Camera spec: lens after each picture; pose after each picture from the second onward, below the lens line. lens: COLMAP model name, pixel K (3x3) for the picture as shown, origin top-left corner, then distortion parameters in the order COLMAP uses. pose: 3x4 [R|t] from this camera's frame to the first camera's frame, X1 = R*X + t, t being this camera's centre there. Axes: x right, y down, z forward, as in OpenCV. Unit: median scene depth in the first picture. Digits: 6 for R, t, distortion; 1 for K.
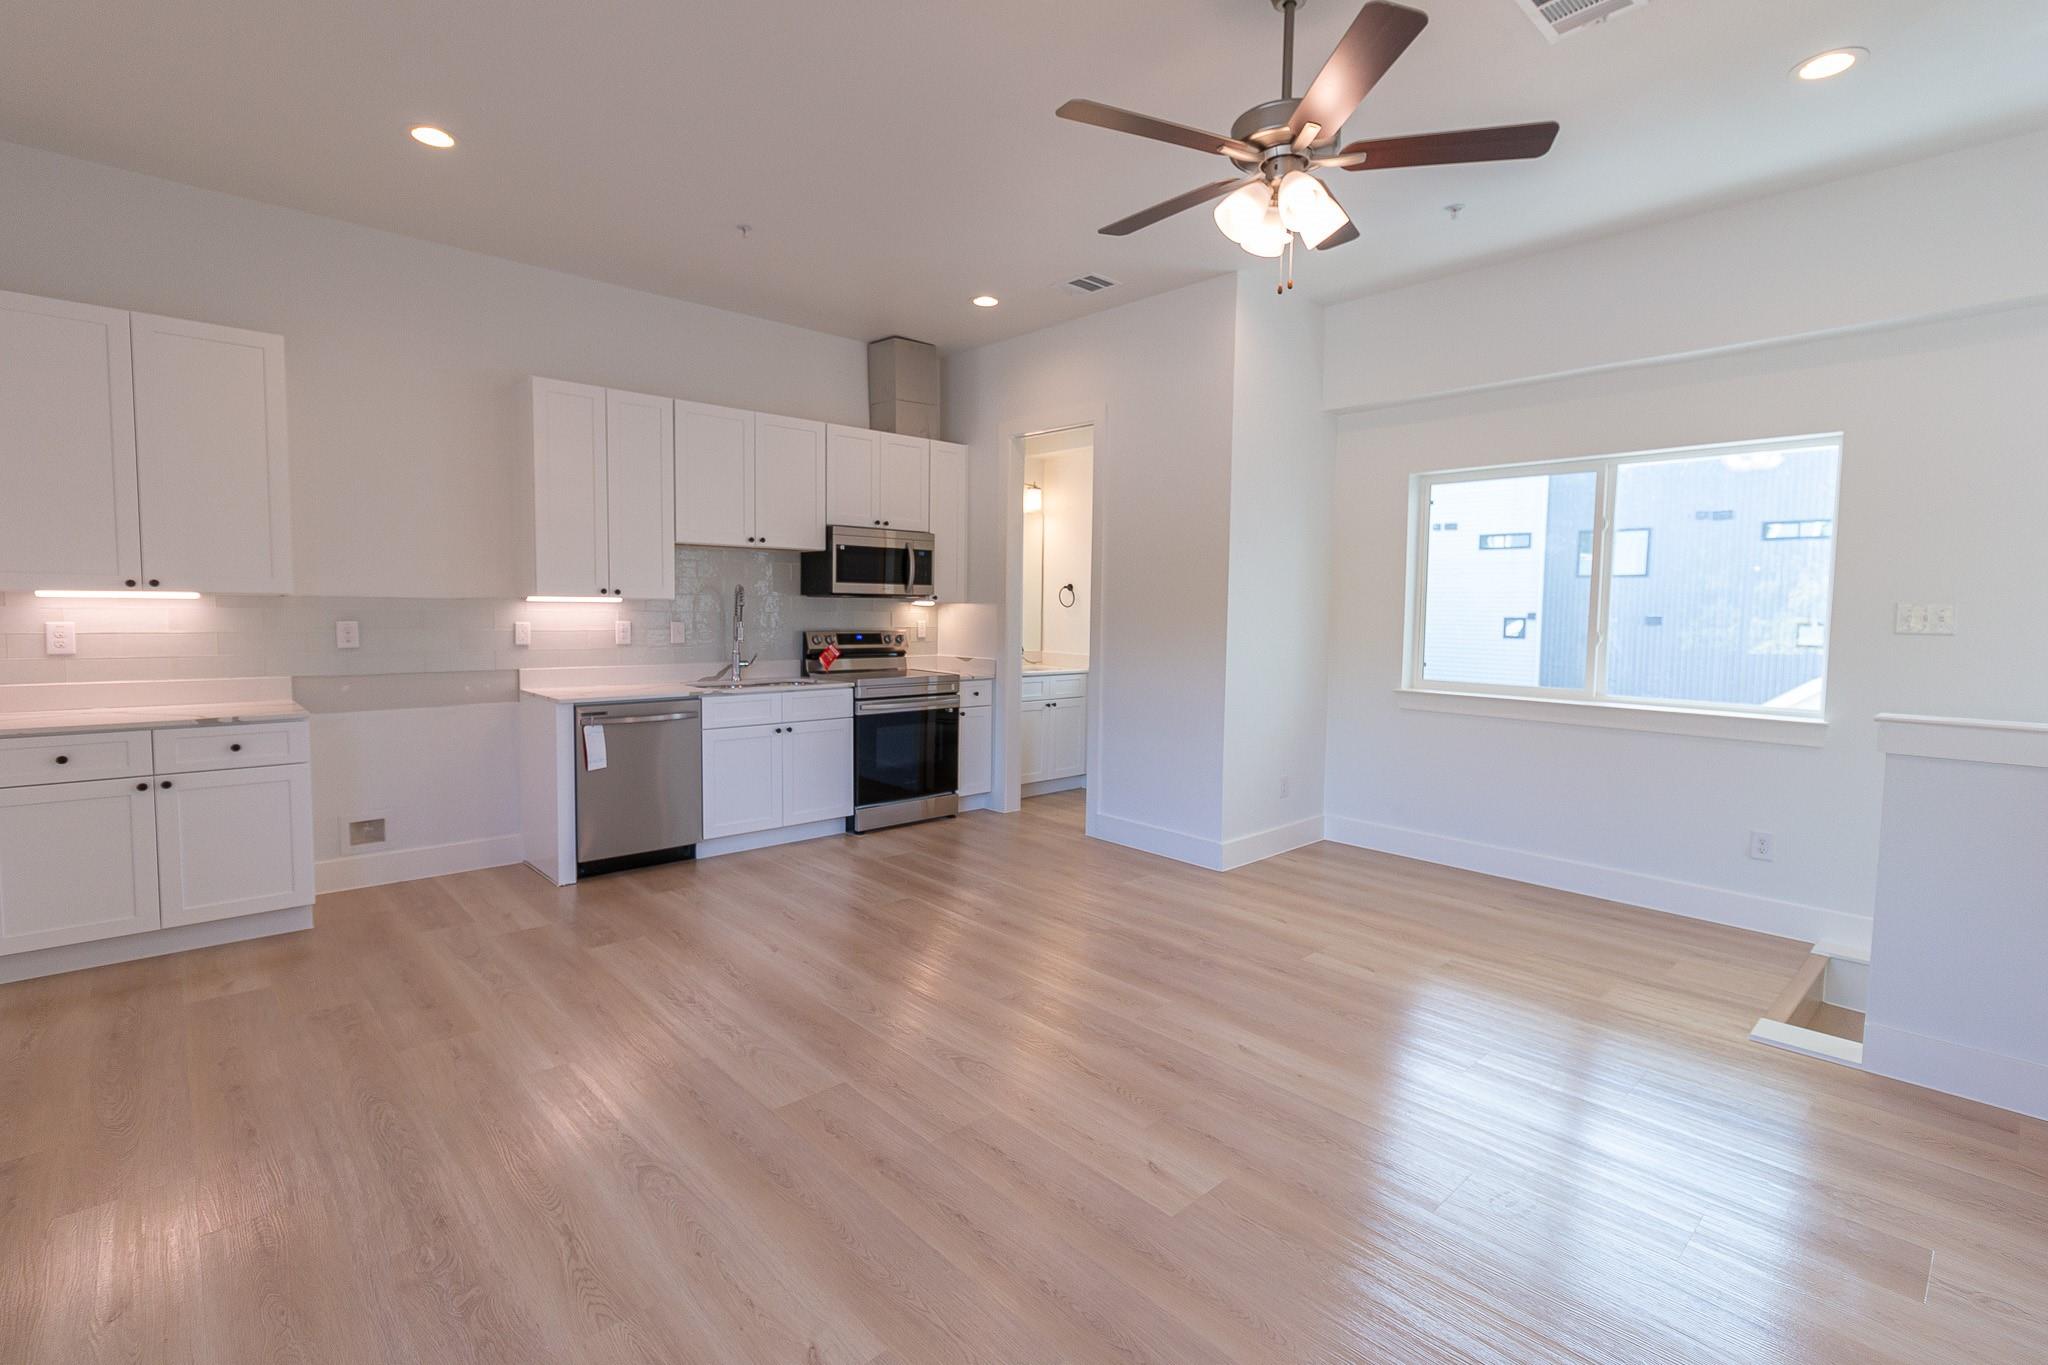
lens RADIAL K [[938.4, 0, 1030.2], [0, 938.4, 660.9], [0, 0, 1]] dist [0.005267, -0.000588]
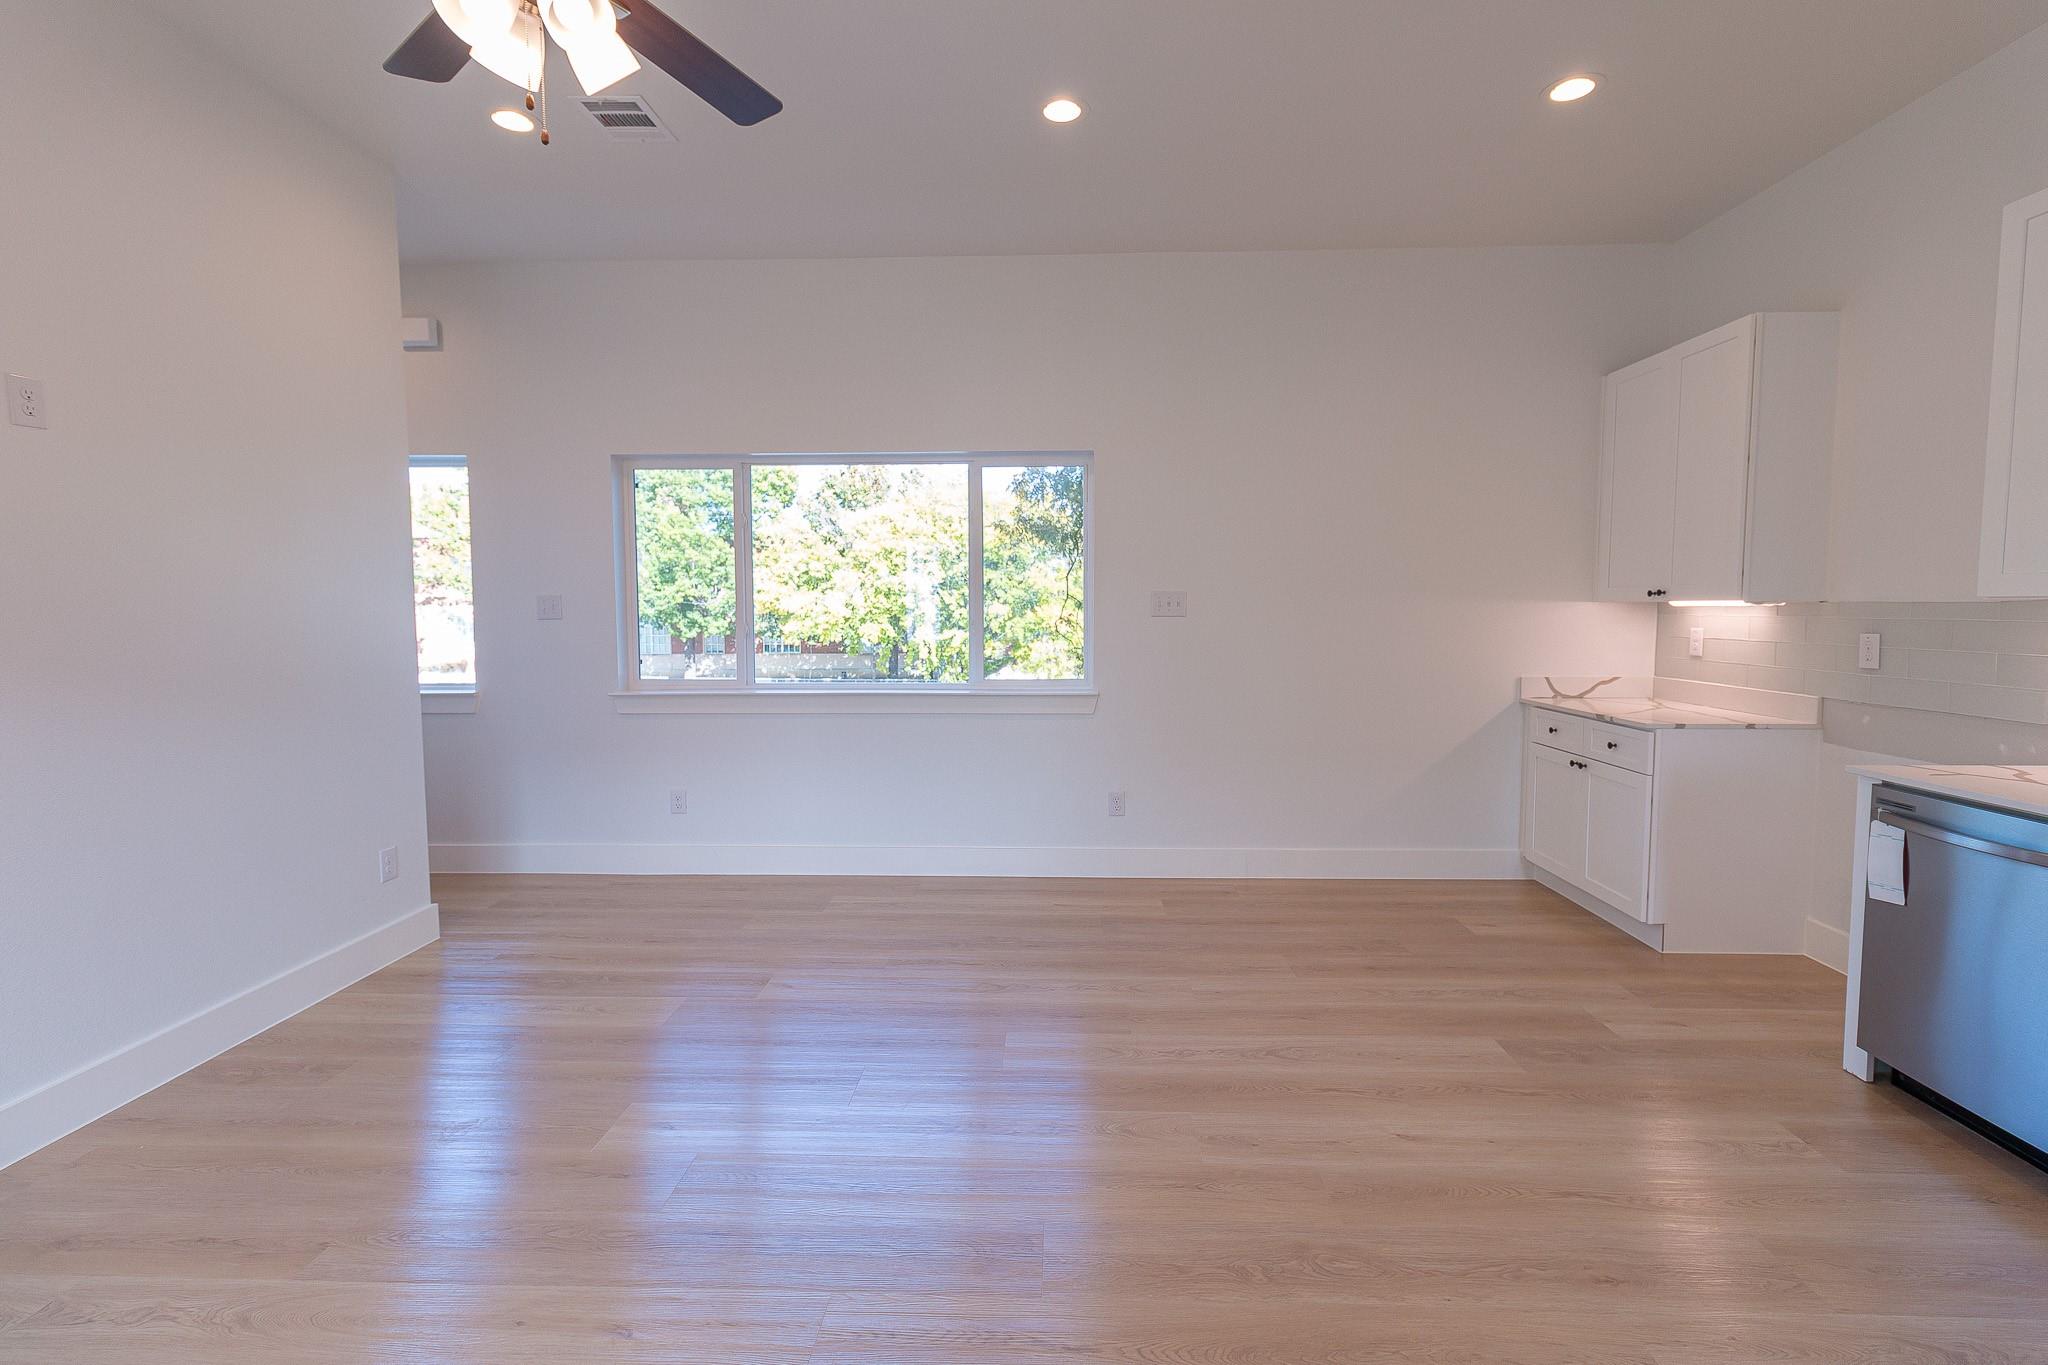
lens RADIAL K [[935.8, 0, 1025.7], [0, 935.8, 666.6], [0, 0, 1]] dist [0.002520, -0.000100]
pose [[-0.707552, 0.037659, -0.705657, 0.280506], [-0.048369, 0.993656, 0.101528, -0.054769], [0.705004, 0.105969, -0.701242, 0.956865]]
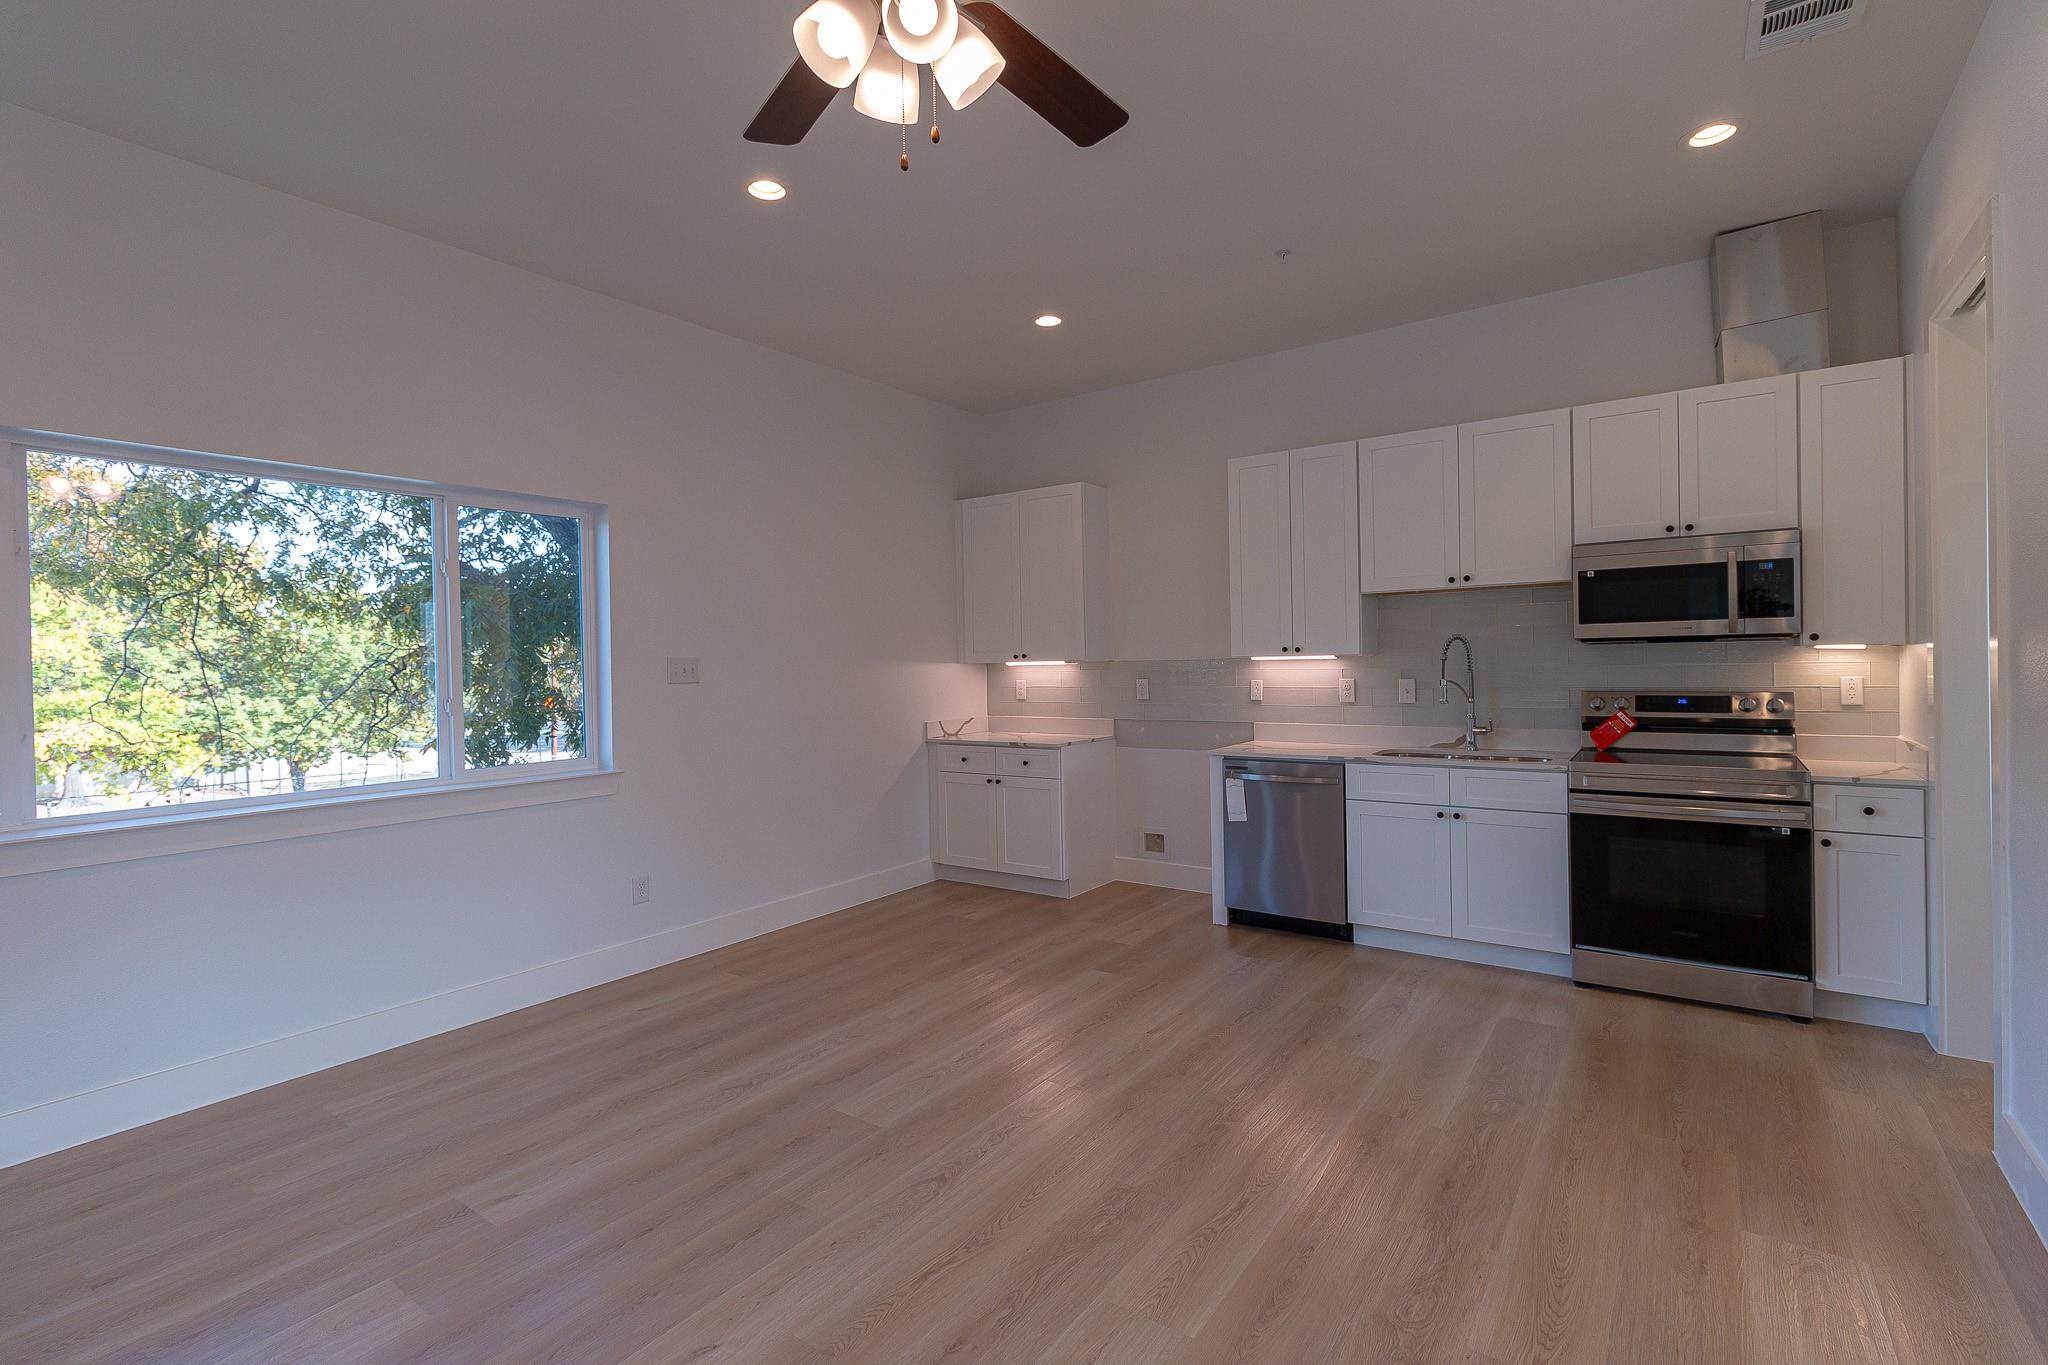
lens RADIAL K [[935.8, 0, 1025.7], [0, 935.8, 666.6], [0, 0, 1]] dist [0.002520, -0.000100]
pose [[0.198496, -0.011361, -0.980036, 0.482925], [-0.035445, 0.999195, -0.018762, -0.026801], [0.979461, 0.038462, 0.197933, 0.525029]]
